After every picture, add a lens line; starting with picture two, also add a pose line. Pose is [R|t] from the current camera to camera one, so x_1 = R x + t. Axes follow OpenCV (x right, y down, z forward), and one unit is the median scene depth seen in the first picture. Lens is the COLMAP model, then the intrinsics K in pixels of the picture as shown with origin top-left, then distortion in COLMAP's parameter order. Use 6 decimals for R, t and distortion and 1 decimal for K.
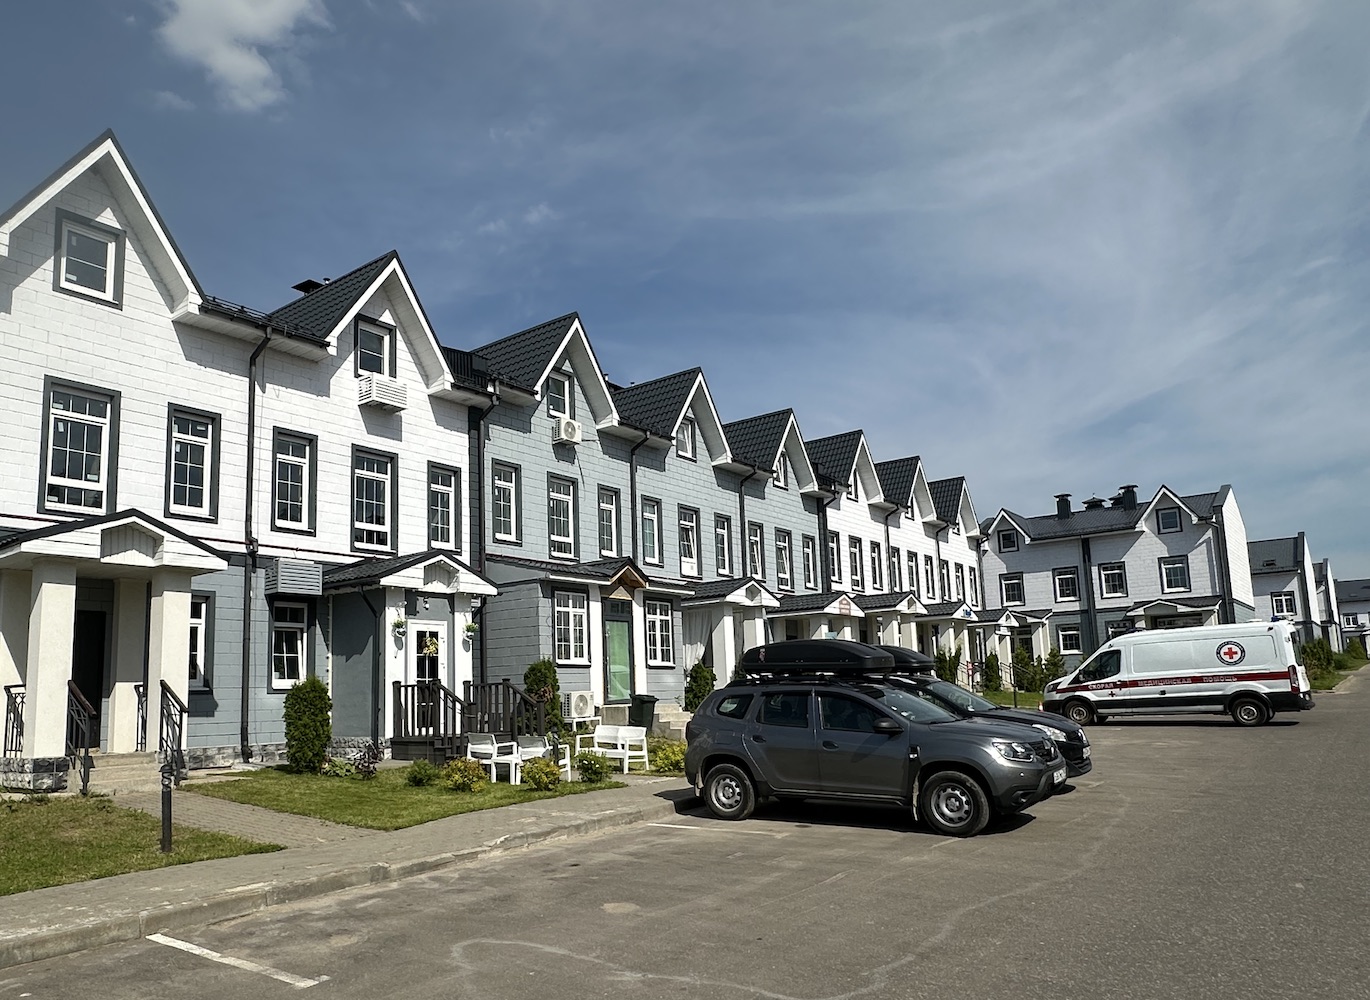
lens RADIAL K [[1084.6, 0, 683.4], [0, 1084.6, 547.8], [0, 0, 1]] dist [-0.008049, -0.001189]
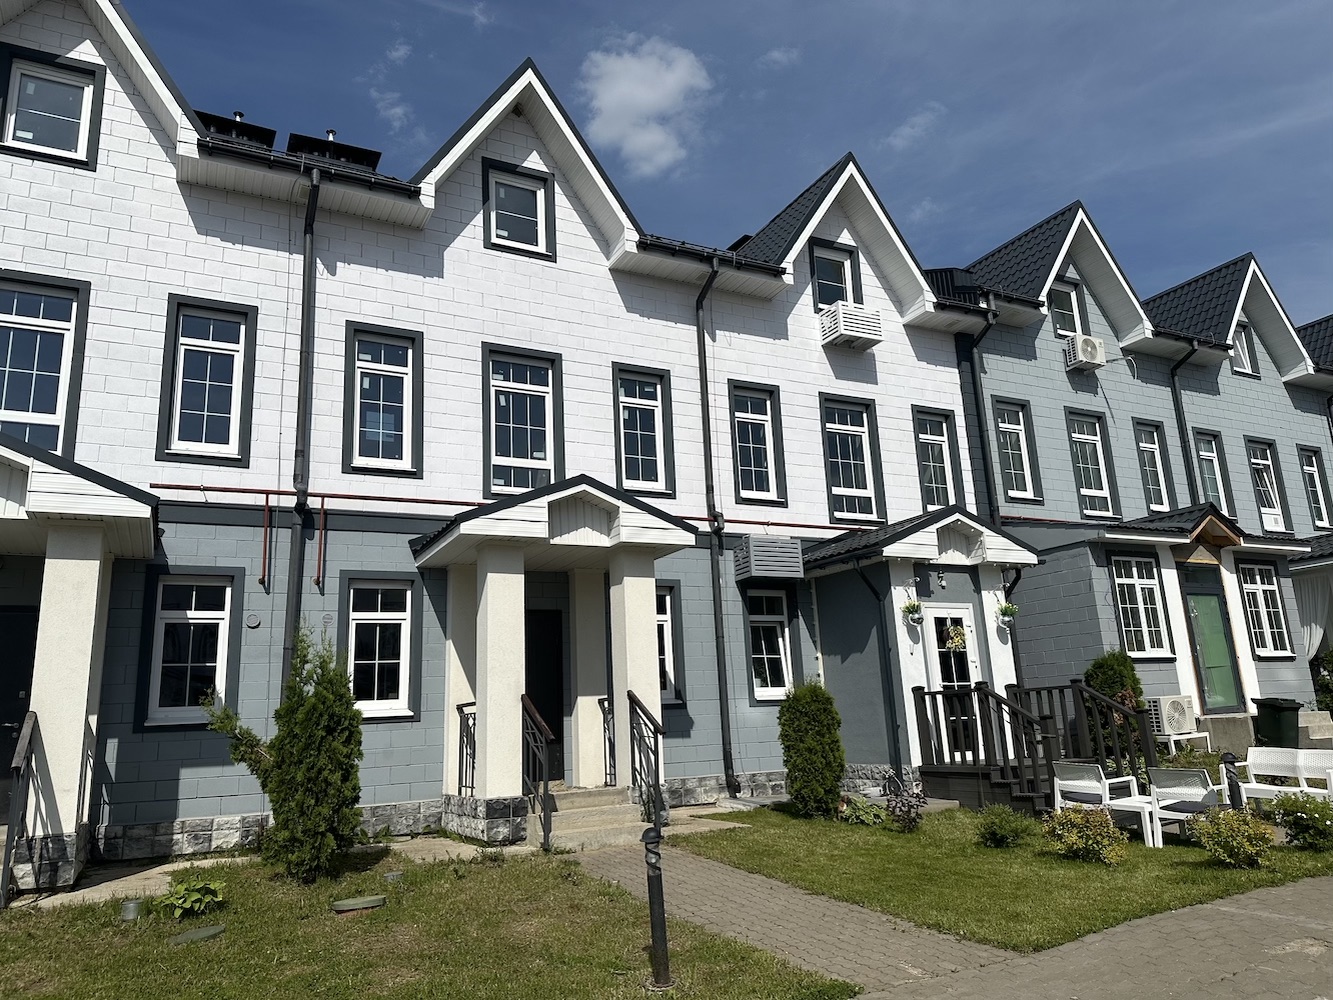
lens RADIAL K [[928.3, 0, 666.5], [0, 928.3, 500.0], [0, 0, 1]] dist [0.120283, -0.183554]
pose [[0.922129, -0.104165, -0.372597, -0.167258], [0.073272, 0.992664, -0.096176, 0.045257], [0.379881, 0.061386, 0.922996, 0.331846]]
